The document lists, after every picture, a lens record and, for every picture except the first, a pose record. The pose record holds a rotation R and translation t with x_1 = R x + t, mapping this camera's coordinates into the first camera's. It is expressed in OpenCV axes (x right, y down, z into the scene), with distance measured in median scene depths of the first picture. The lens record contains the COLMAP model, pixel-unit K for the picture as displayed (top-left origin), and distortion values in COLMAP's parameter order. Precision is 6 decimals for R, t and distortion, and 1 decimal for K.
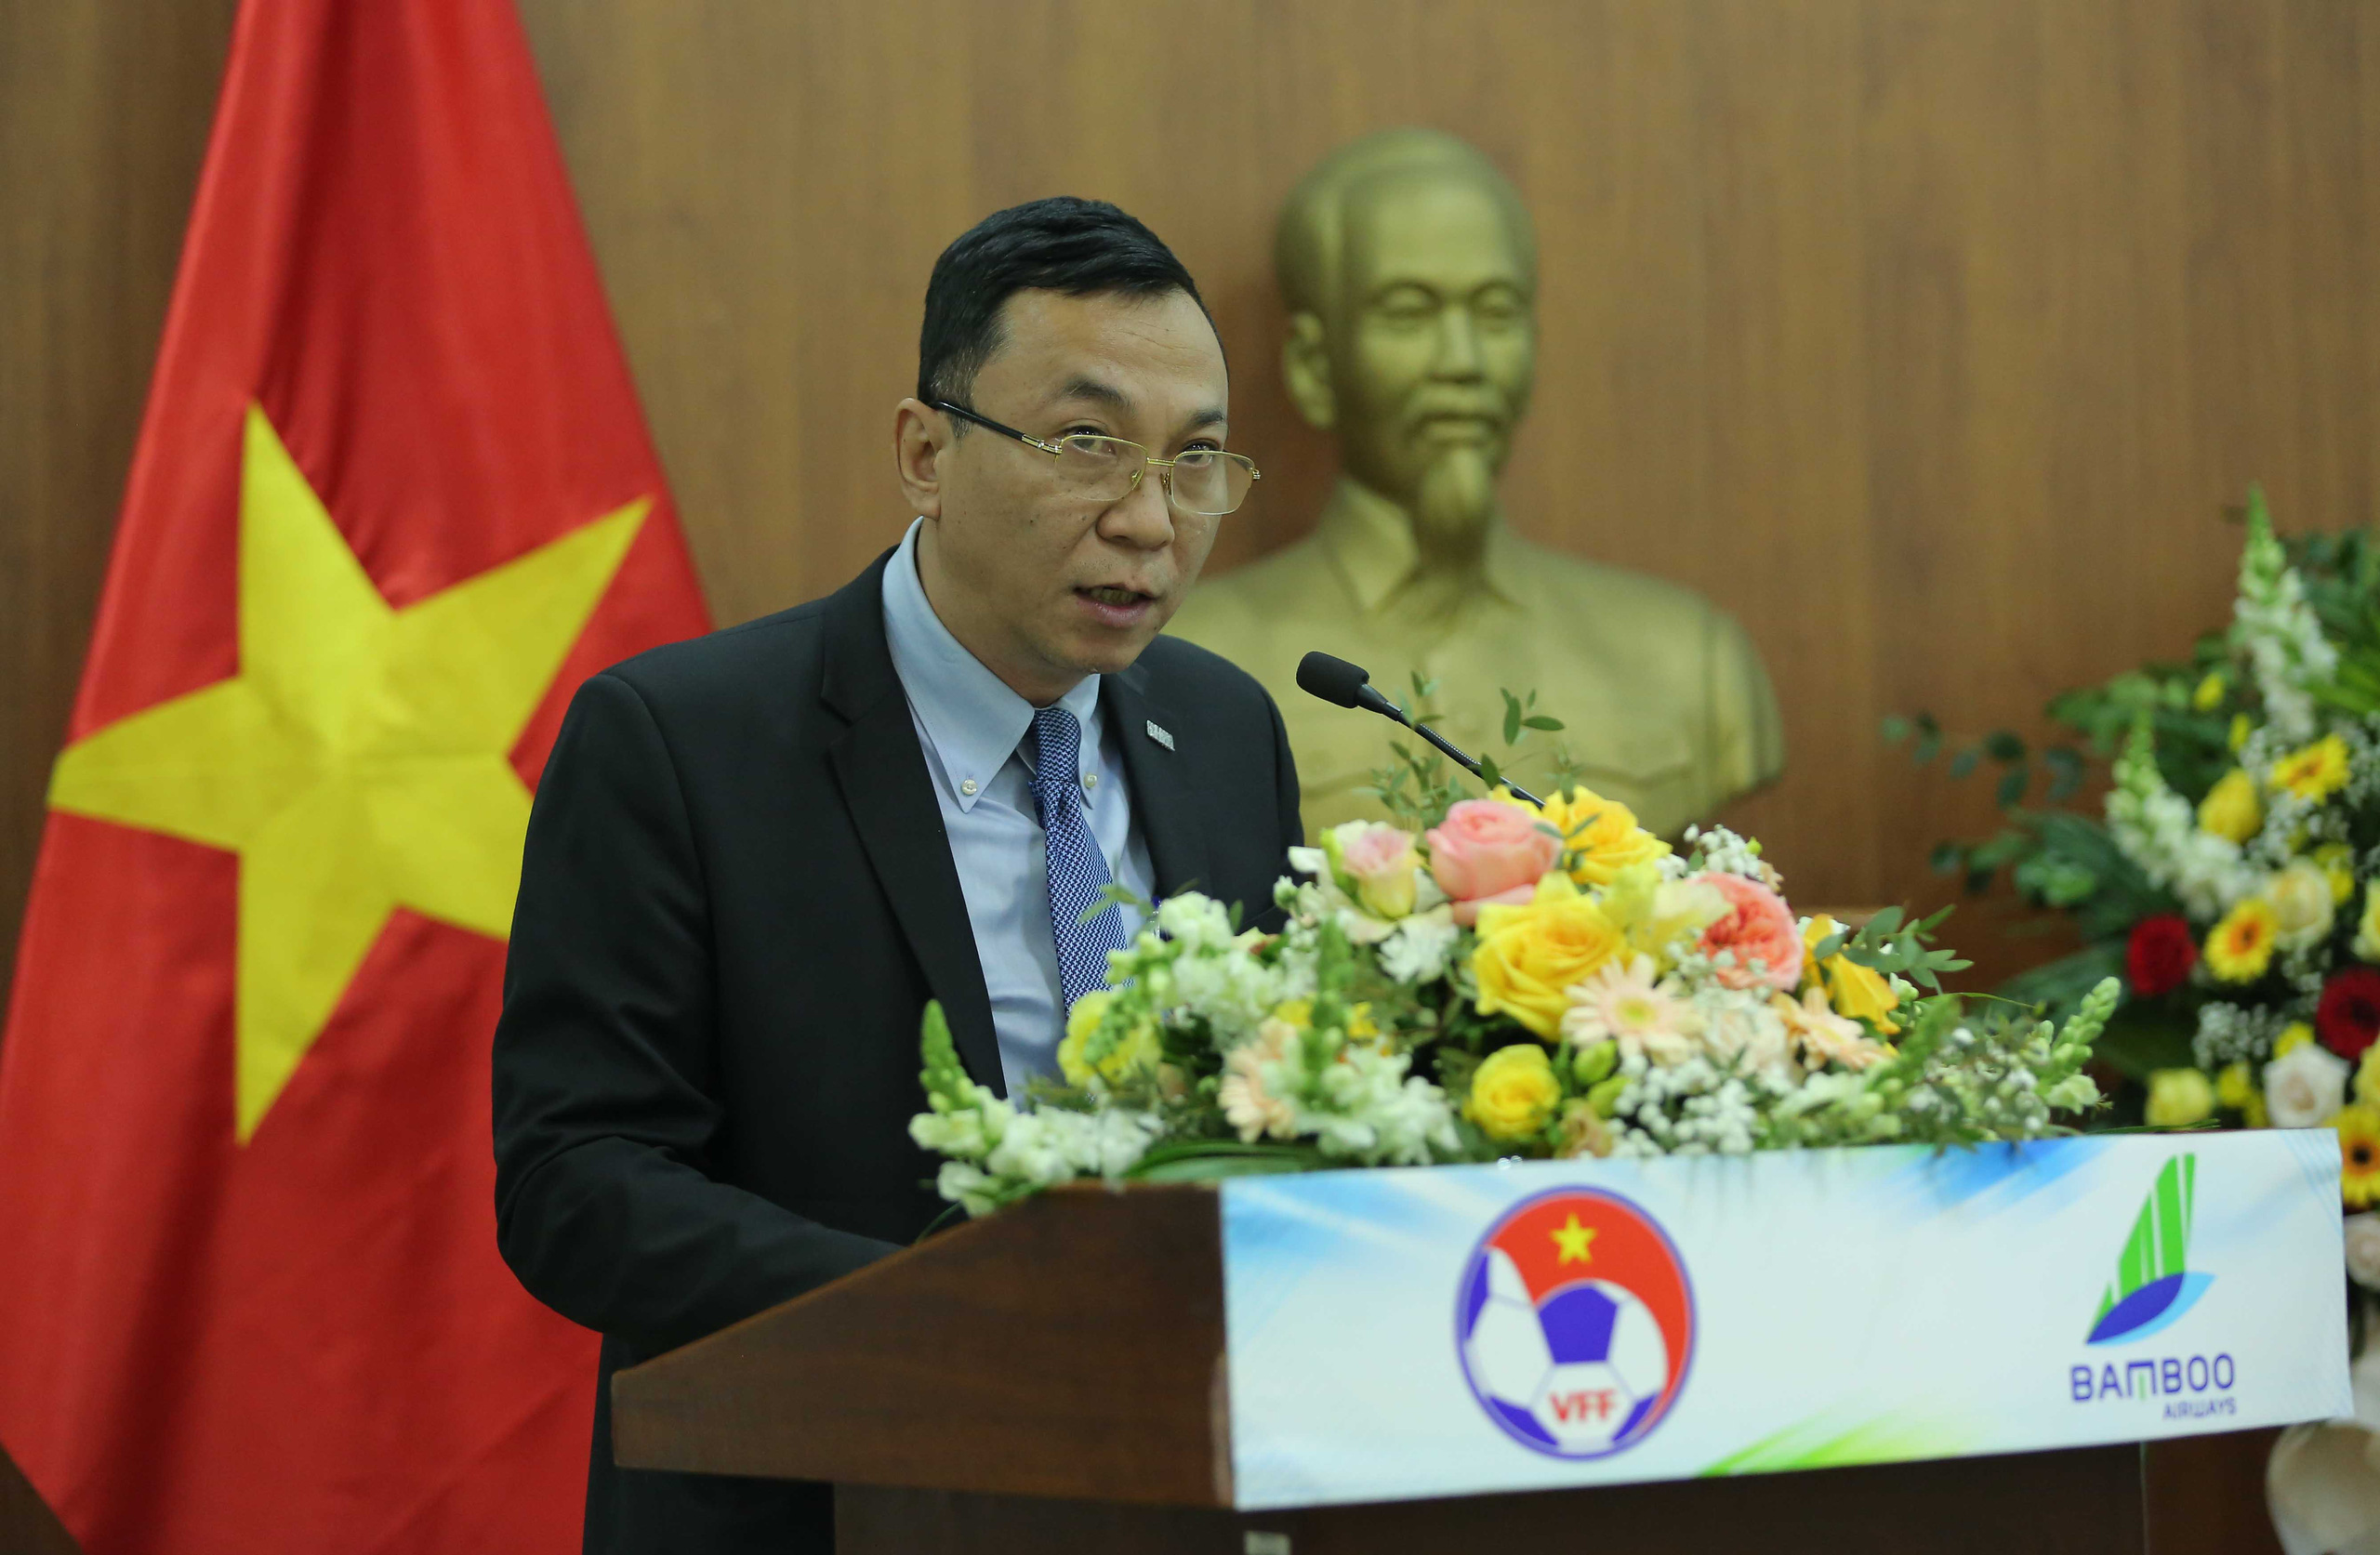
lens RADIAL K [[7072.7, 0, 1190.0], [0, 7072.7, 777.5], [0, 0, 1]] dist [-0.096540, -0.752904]
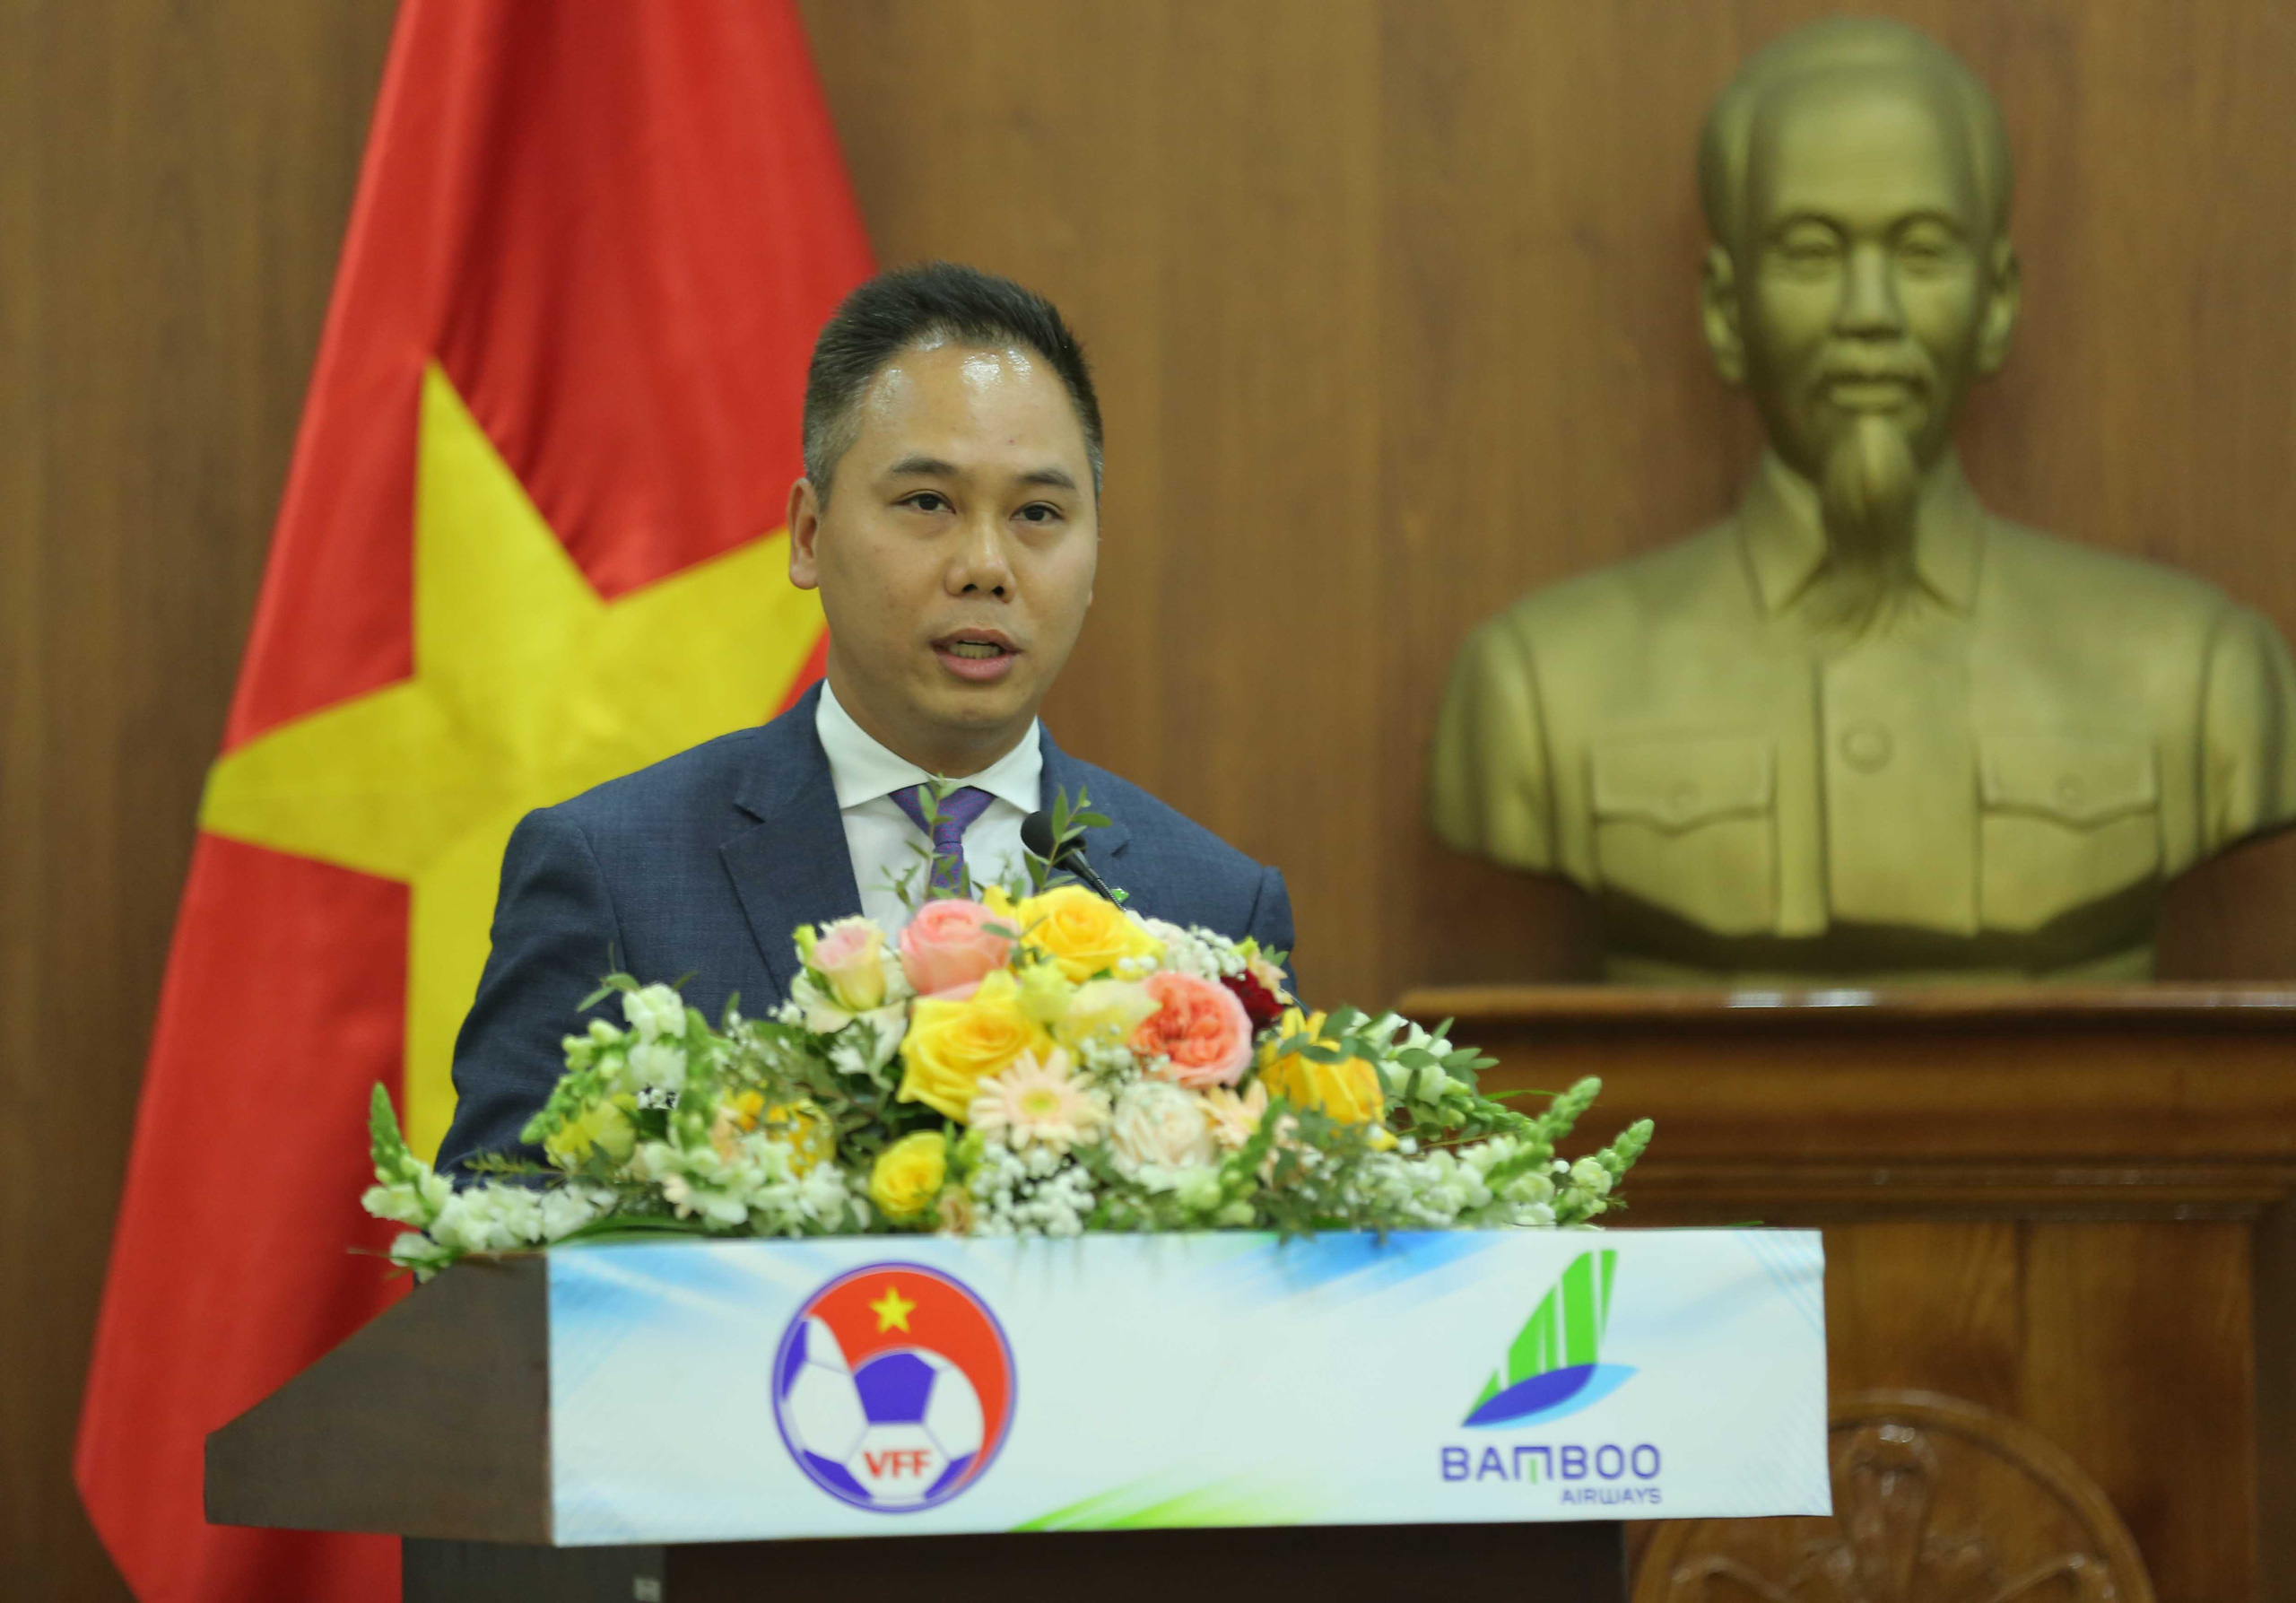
lens RADIAL K [[13554.7, 0, 1148.0], [0, 13554.7, 801.5], [0, 0, 1]] dist [1.511400, -2.738303]
pose [[0.975015, 0.013751, -0.221711, 0.529170], [-0.010157, 0.999798, 0.017343, -0.047843], [0.221905, -0.014657, 0.974958, -0.990764]]
